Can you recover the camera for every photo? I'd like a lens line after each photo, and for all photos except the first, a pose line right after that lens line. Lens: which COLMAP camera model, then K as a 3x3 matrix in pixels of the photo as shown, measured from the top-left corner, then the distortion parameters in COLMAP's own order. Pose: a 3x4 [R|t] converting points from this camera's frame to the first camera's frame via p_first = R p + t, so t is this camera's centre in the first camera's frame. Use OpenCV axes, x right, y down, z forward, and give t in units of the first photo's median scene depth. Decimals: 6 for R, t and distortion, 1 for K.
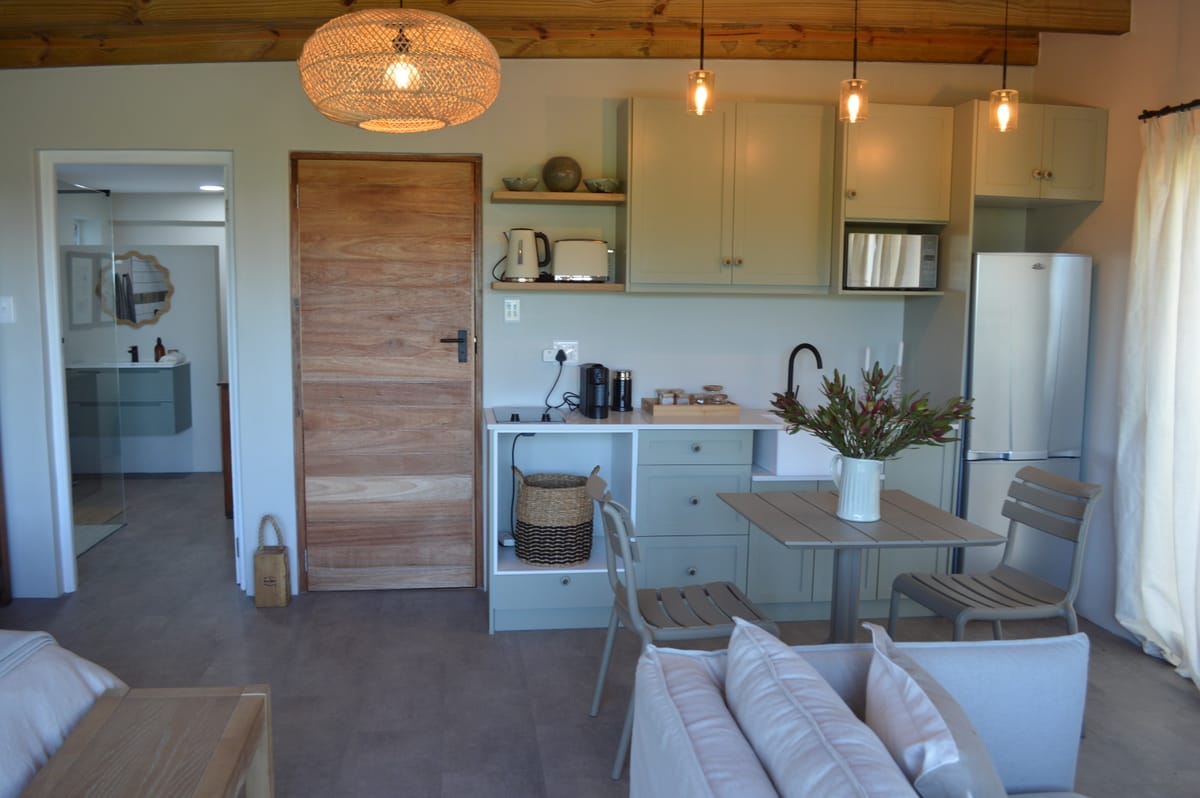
lens RADIAL K [[978.4, 0, 588.6], [0, 978.4, 404.5], [0, 0, 1]] dist [-0.062809, -0.012845]
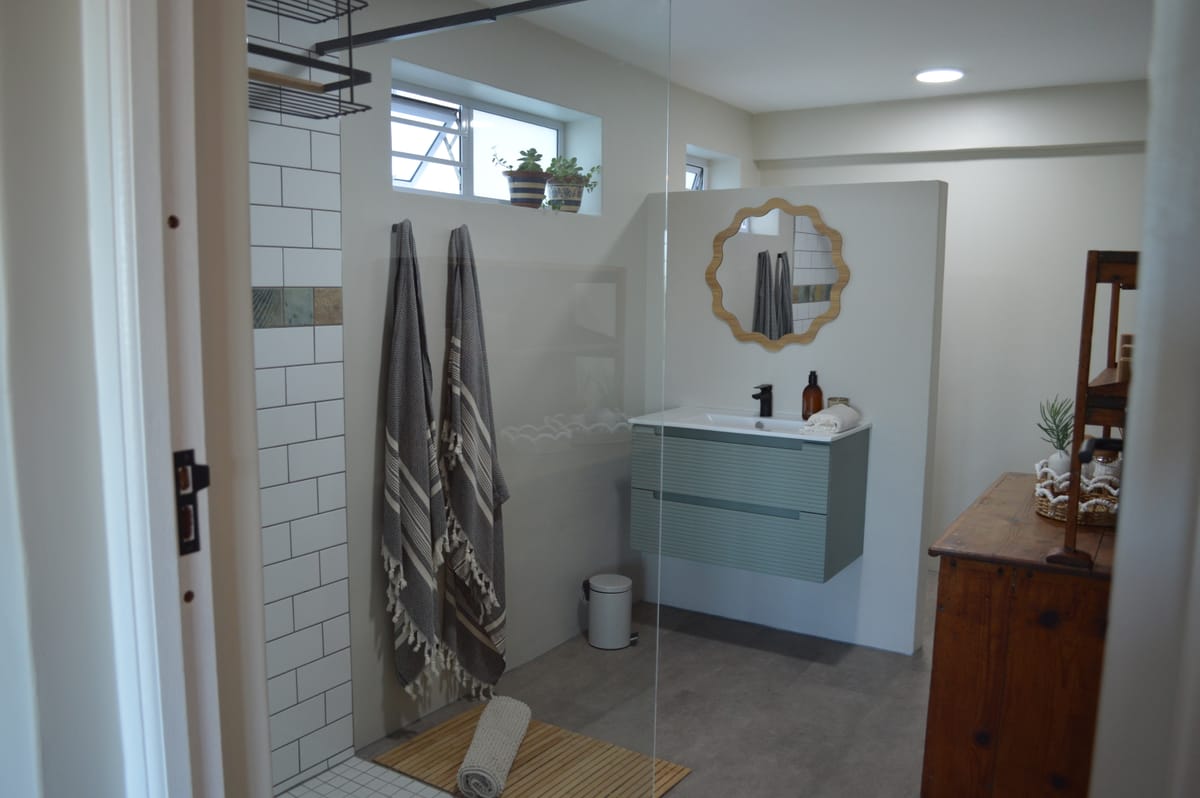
lens RADIAL K [[978.4, 0, 595.8], [0, 978.4, 404.6], [0, 0, 1]] dist [-0.062809, -0.012845]
pose [[0.776665, 0.080463, -0.624753, -0.378234], [-0.081160, 0.996324, 0.027424, -0.099593], [0.624663, 0.029406, 0.780340, 0.939021]]
